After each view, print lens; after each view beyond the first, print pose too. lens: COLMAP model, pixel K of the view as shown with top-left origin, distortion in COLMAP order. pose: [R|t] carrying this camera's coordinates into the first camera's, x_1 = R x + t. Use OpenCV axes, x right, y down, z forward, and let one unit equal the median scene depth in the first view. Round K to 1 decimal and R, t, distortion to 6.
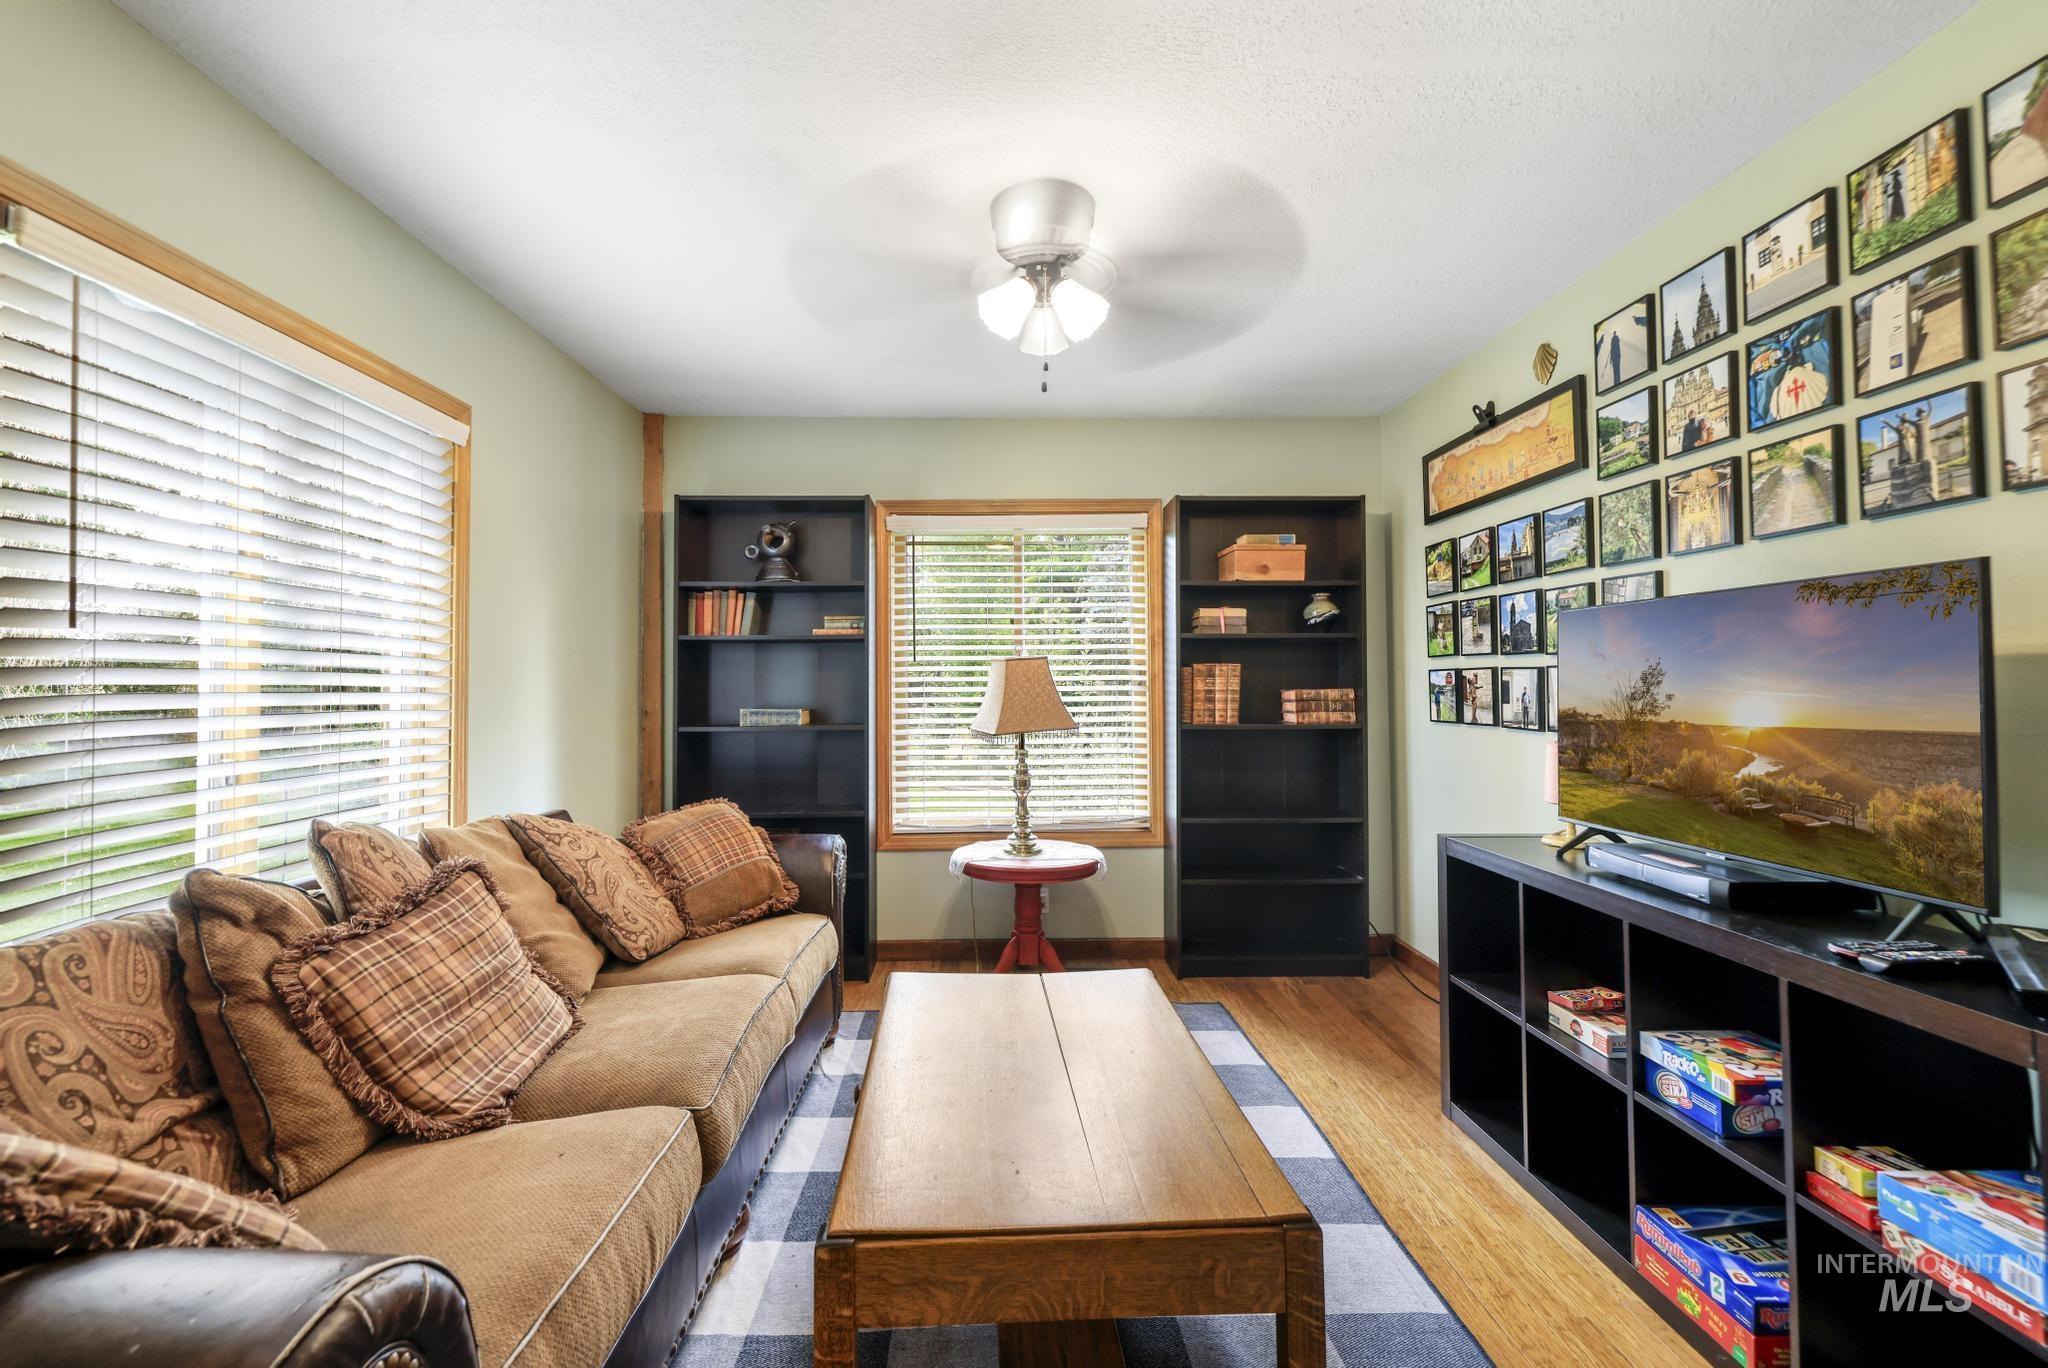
lens RADIAL K [[870.9, 0, 1019.7], [0, 870.9, 664.4], [0, 0, 1]] dist [0.012795, -0.000032]
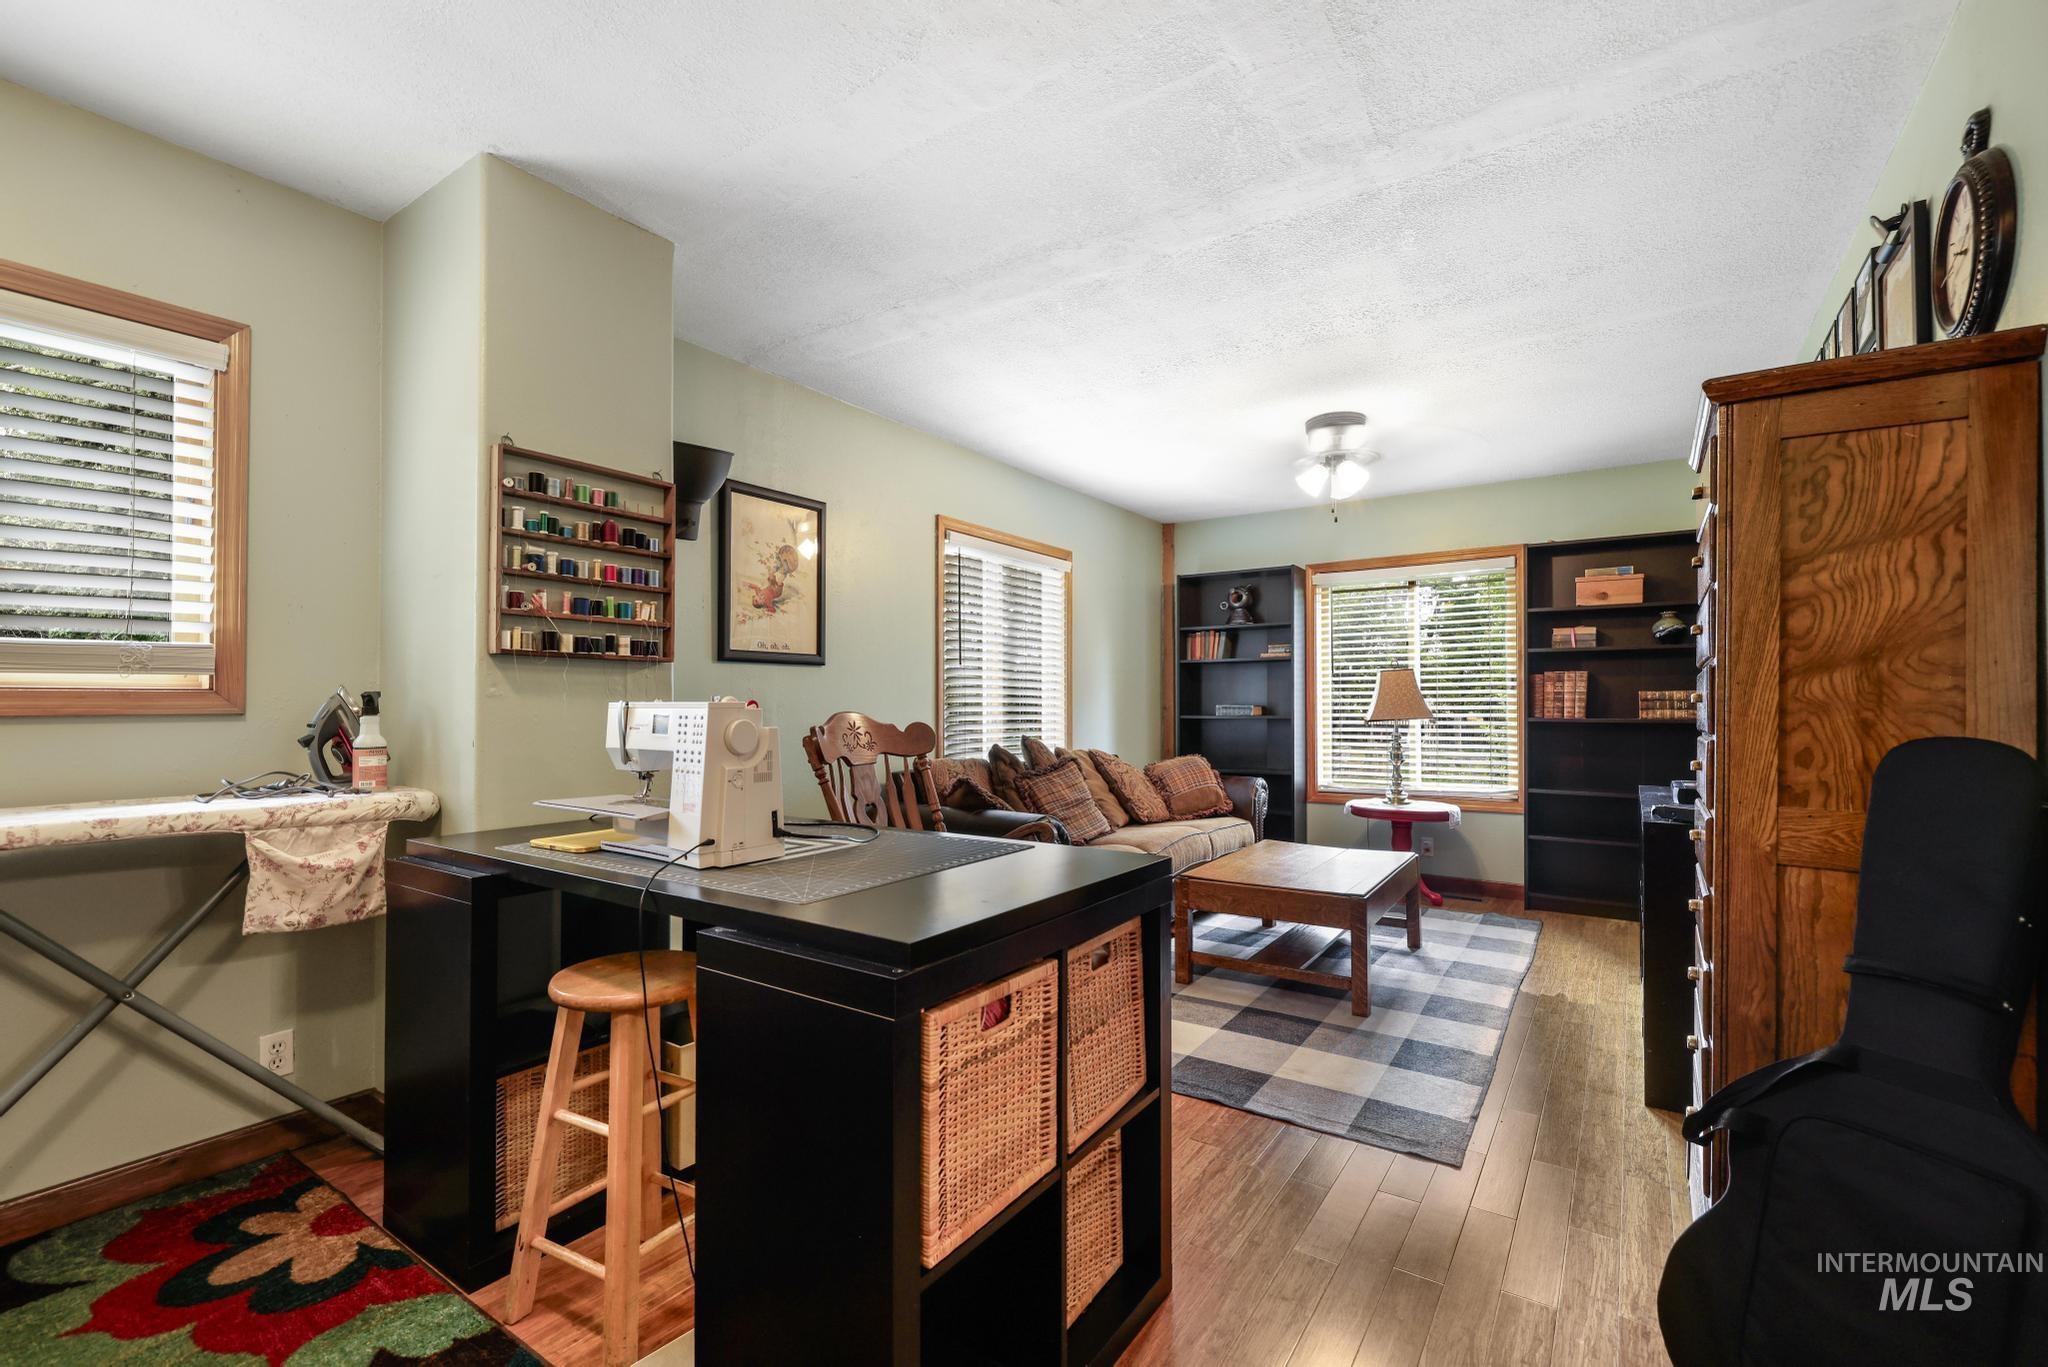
lens RADIAL K [[894.4, 0, 1017.5], [0, 894.4, 707.6], [0, 0, 1]] dist [0.000778, 0.000007]
pose [[0.806513, 0.005694, -0.591189, 0.362966], [0.008491, 0.999739, 0.021214, 0.018131], [0.591155, -0.022129, 0.806254, -0.552121]]
